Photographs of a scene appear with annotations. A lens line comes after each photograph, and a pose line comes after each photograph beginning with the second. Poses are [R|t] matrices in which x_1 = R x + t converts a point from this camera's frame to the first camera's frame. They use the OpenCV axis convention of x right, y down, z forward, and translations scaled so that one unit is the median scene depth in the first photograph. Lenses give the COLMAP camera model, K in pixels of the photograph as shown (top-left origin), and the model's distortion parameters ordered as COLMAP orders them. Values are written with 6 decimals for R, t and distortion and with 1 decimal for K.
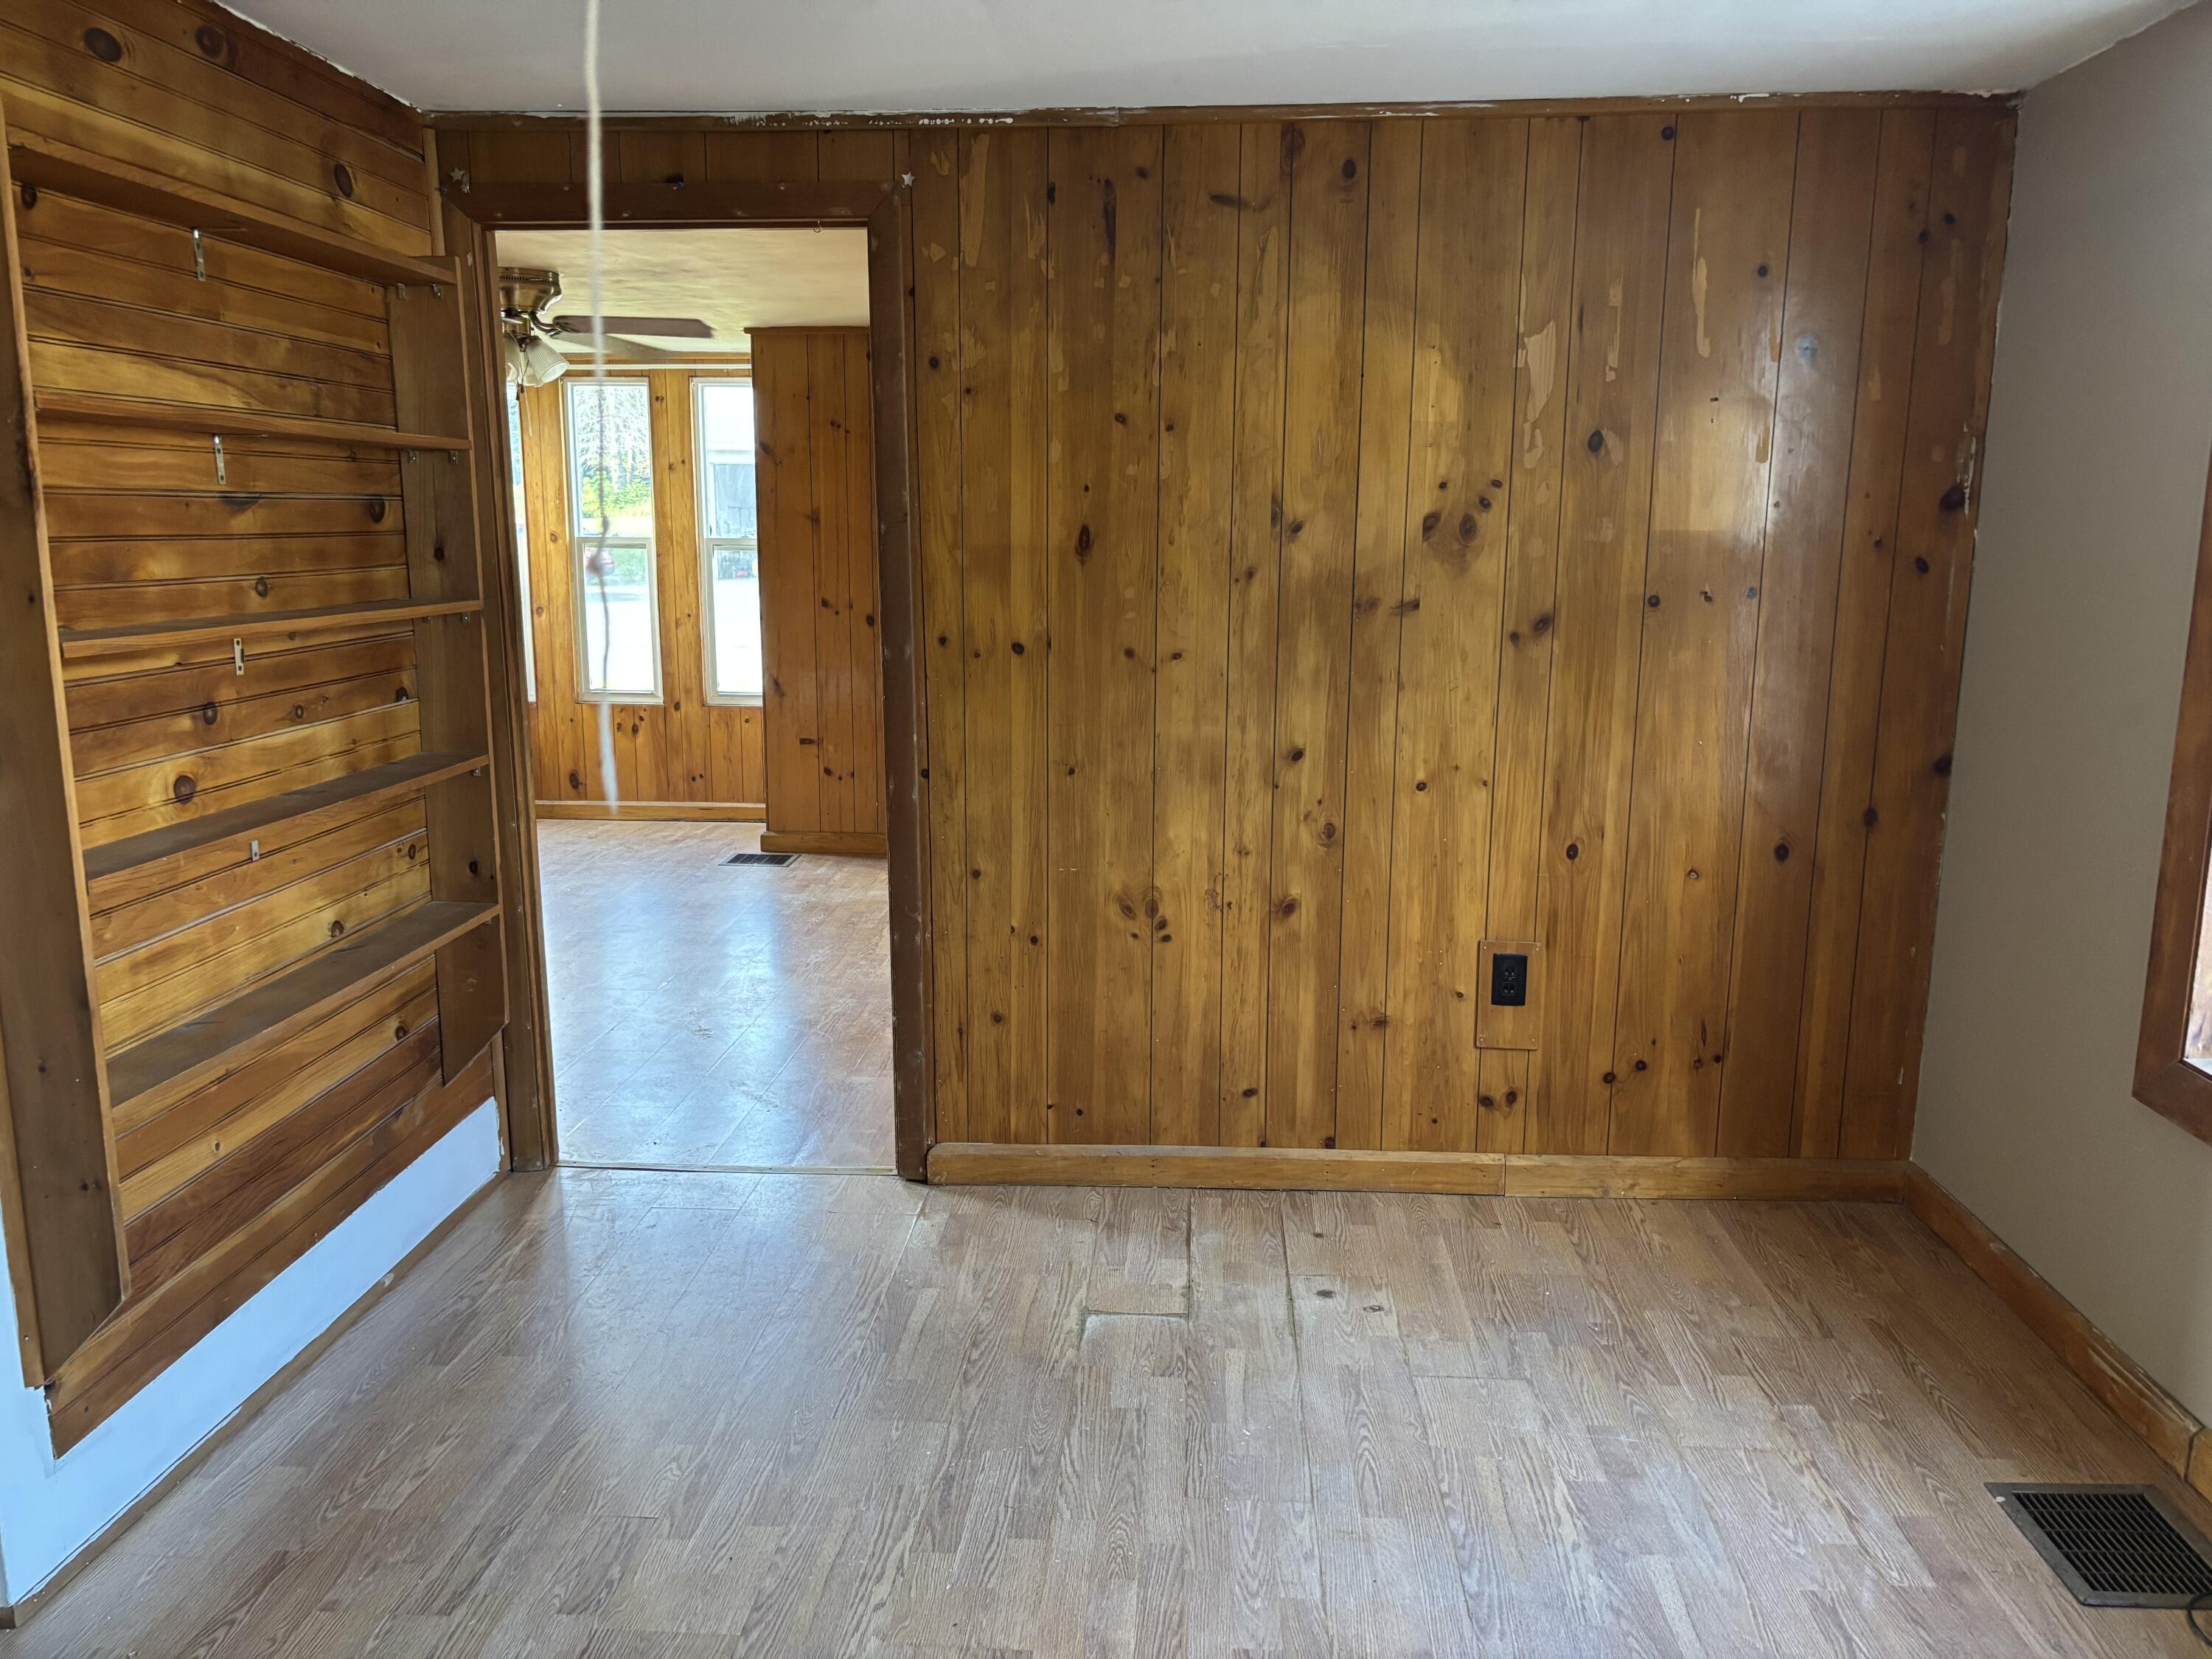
lens RADIAL K [[1698.1, 0, 1107.7], [0, 1698.1, 819.6], [0, 0, 1]] dist [0.012819, -0.013392]
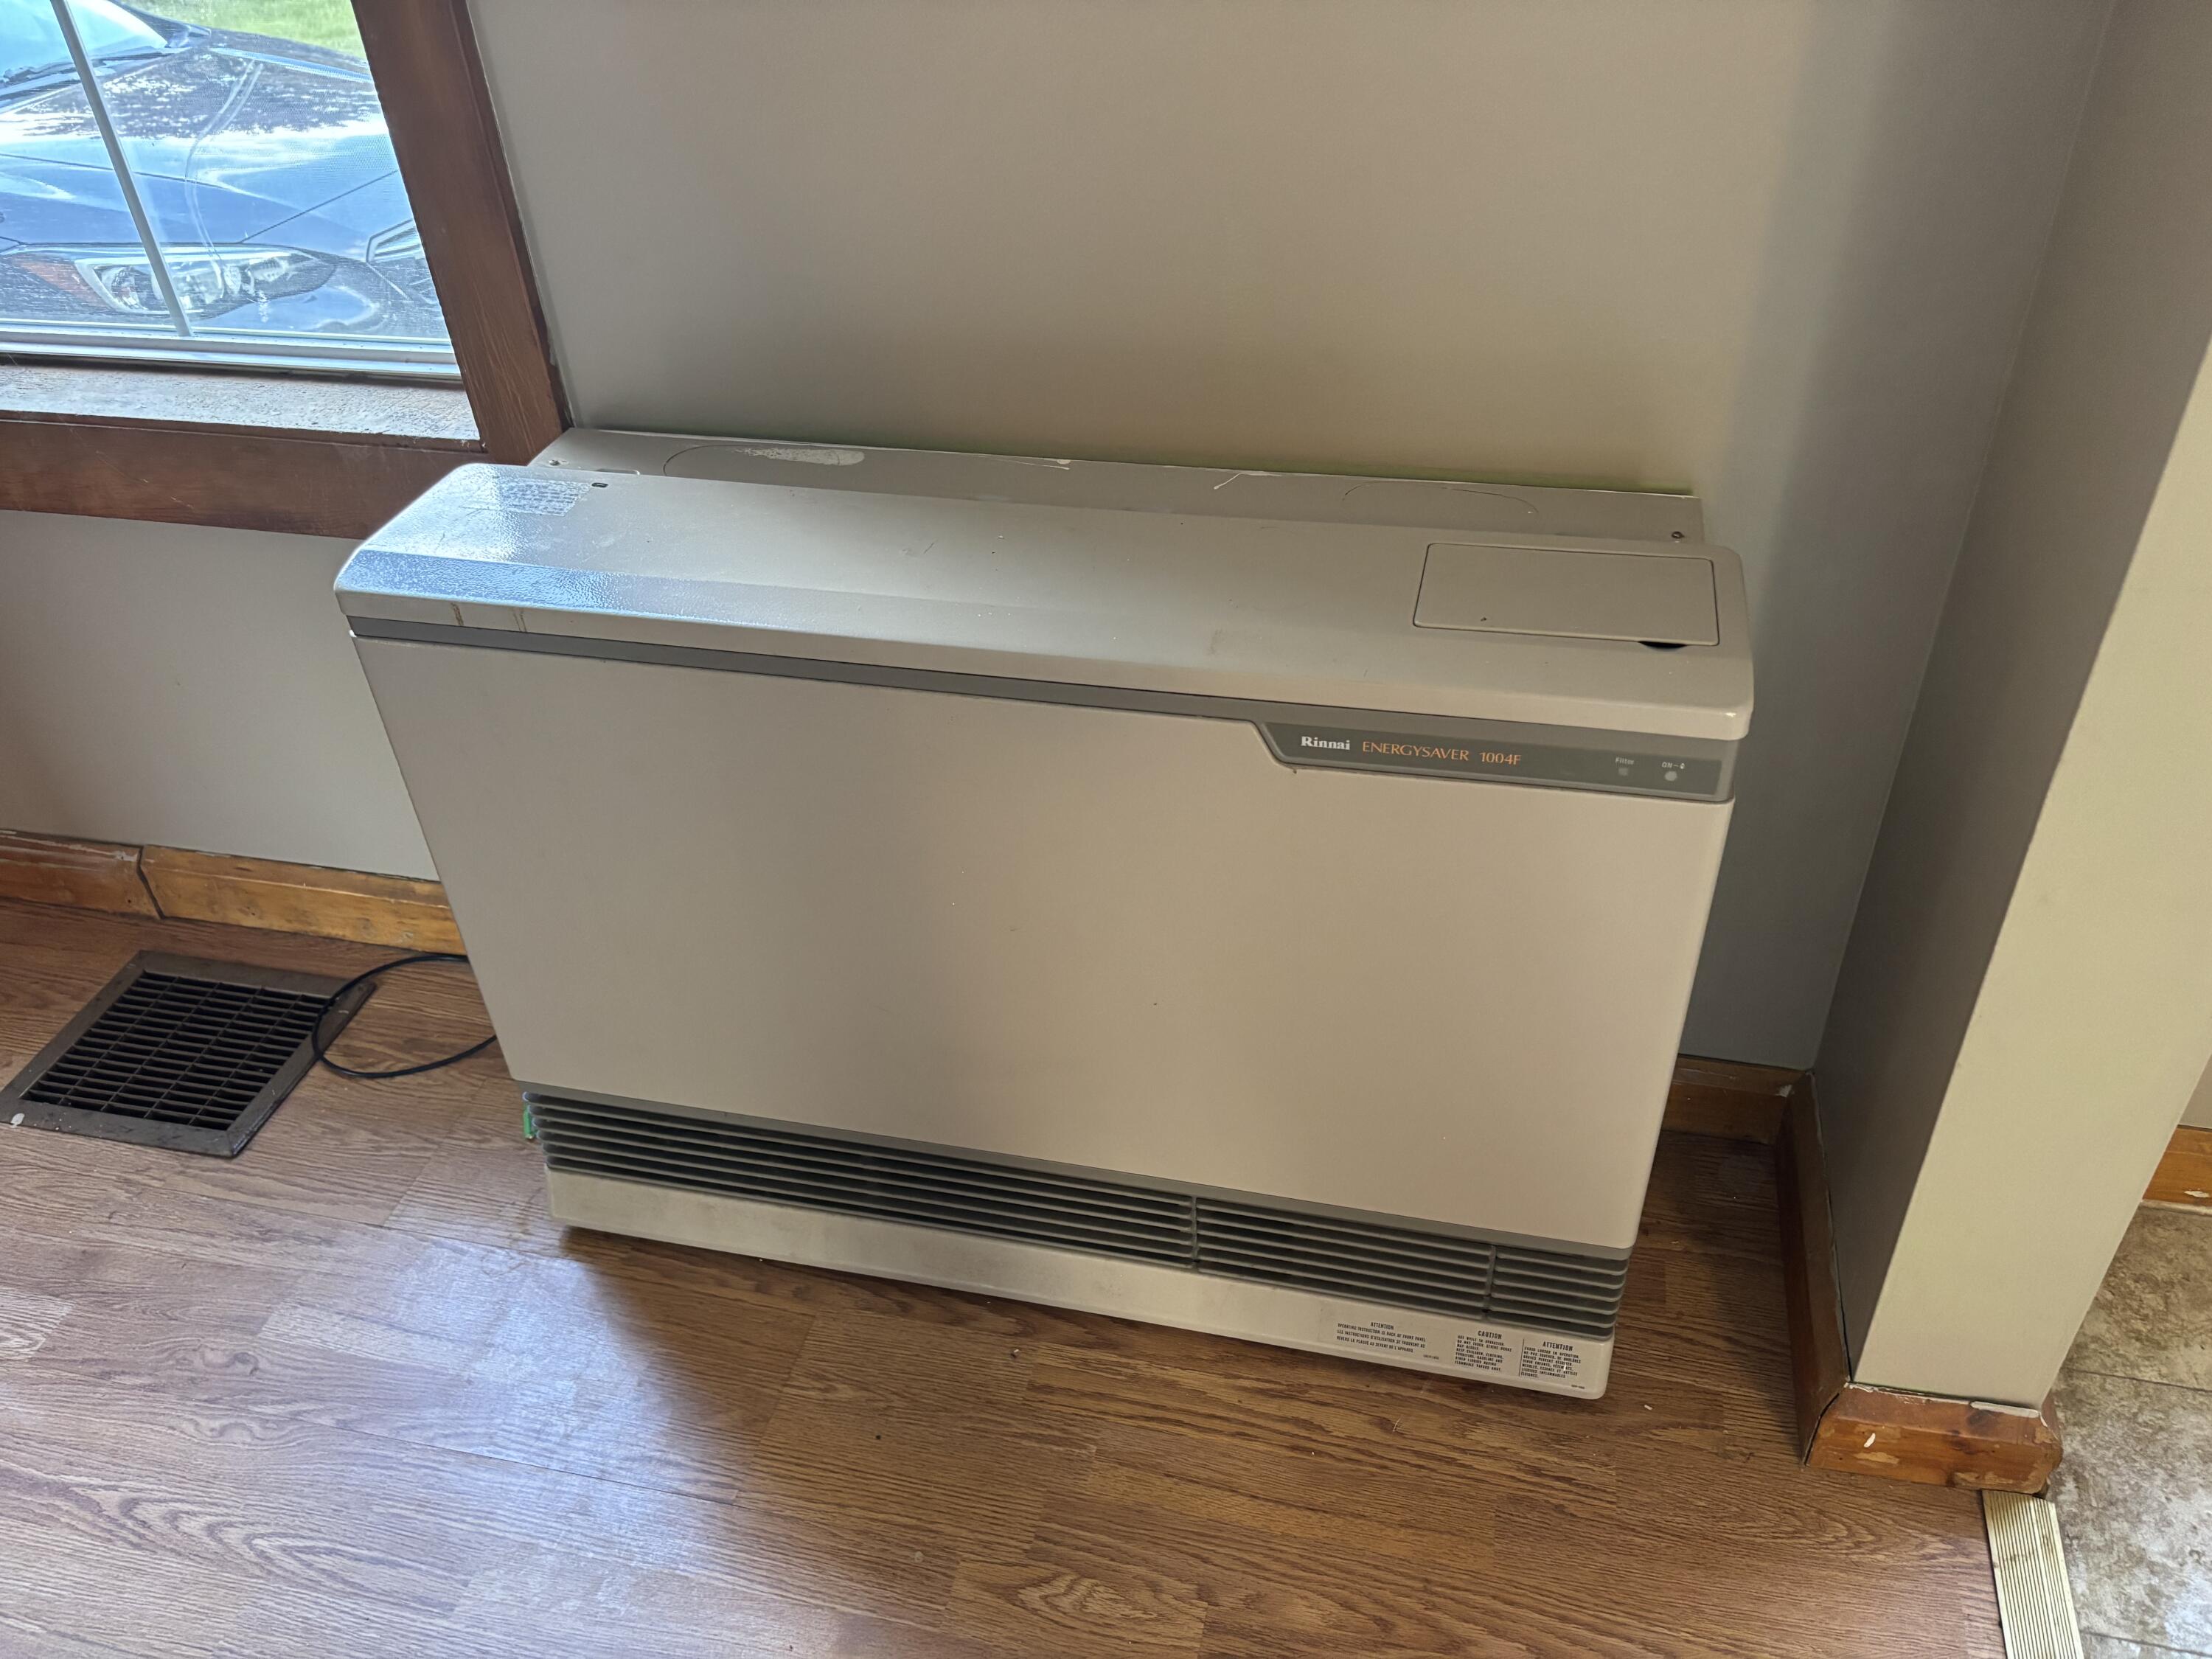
lens RADIAL K [[1698.1, 0, 1116.2], [0, 1698.1, 816.4], [0, 0, 1]] dist [0.012819, -0.013392]
pose [[0.169164, -0.602292, 0.780146, 0.155169], [0.221025, 0.794576, 0.565506, 0.020993], [-0.960485, 0.076768, 0.267535, 0.422077]]
